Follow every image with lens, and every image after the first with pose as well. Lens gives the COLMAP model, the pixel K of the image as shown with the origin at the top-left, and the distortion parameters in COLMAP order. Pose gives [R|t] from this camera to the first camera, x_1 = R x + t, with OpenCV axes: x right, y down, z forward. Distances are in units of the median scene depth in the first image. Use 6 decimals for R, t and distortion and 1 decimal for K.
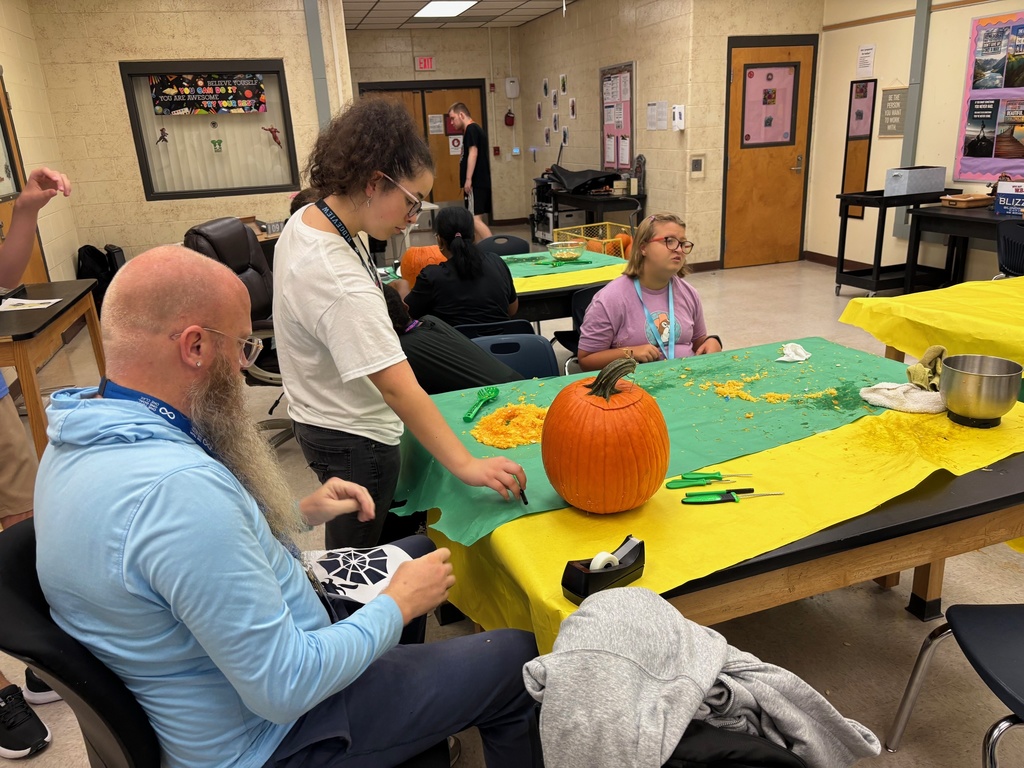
lens RADIAL K [[756.3, 0, 513.5], [0, 756.3, 384.5], [0, 0, 1]] dist [0.071790, -0.073646]
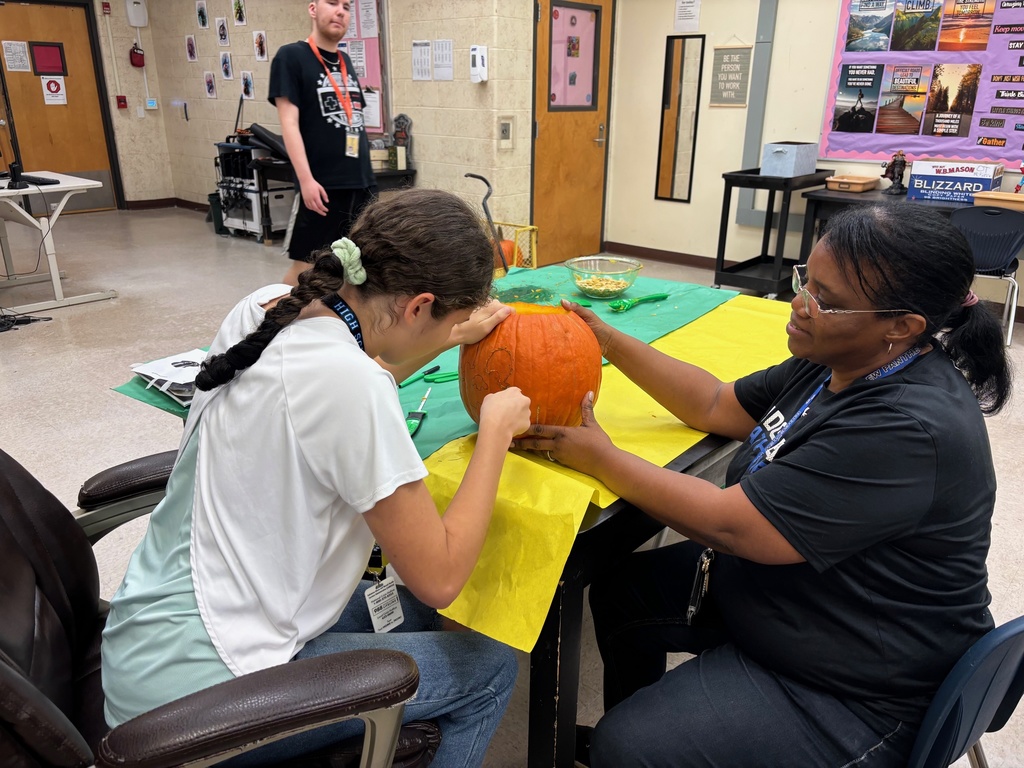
lens RADIAL K [[768.0, 0, 512.0], [0, 768.0, 384.0], [0, 0, 1]] dist [0.041235, -0.048609]
pose [[0.863045, -0.125983, 0.489165, -0.174558], [0.112246, 0.992018, 0.057453, -0.099157], [-0.492498, 0.005322, 0.870297, 0.399215]]
